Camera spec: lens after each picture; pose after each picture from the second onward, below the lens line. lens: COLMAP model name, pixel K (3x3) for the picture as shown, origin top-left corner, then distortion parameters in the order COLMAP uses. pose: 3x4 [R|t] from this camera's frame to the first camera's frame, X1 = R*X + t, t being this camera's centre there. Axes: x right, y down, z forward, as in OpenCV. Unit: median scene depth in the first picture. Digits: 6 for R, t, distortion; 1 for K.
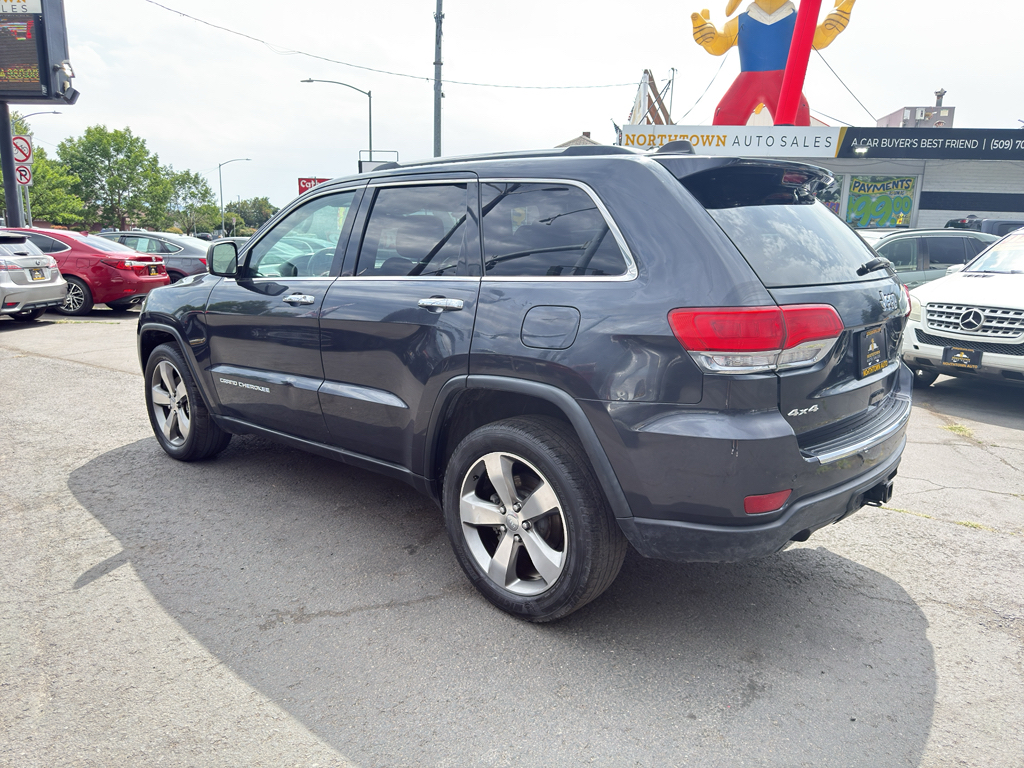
lens RADIAL K [[729.3, 0, 514.5], [0, 729.3, 378.3], [0, 0, 1]] dist [0.019327, -0.020689]
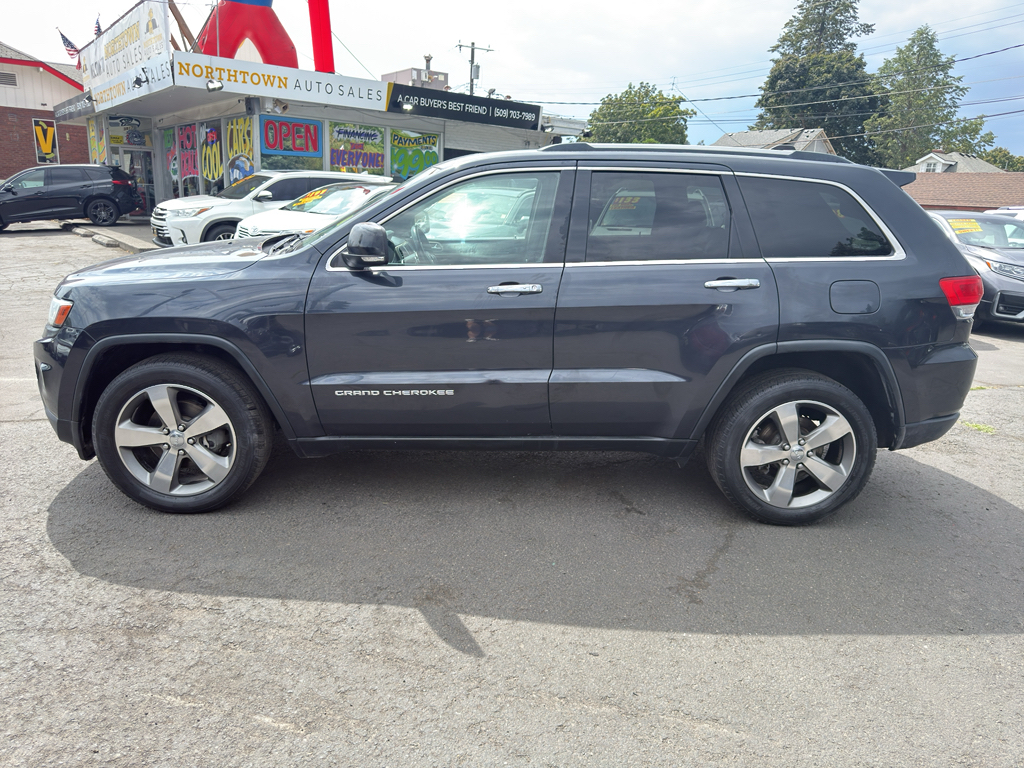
lens RADIAL K [[729.3, 0, 515.4], [0, 729.3, 388.0], [0, 0, 1]] dist [0.019327, -0.020689]
pose [[0.723455, -0.166995, 0.669870, -0.479582], [0.103673, 0.985580, 0.133734, -0.054977], [-0.682543, -0.027303, 0.730335, 0.163717]]
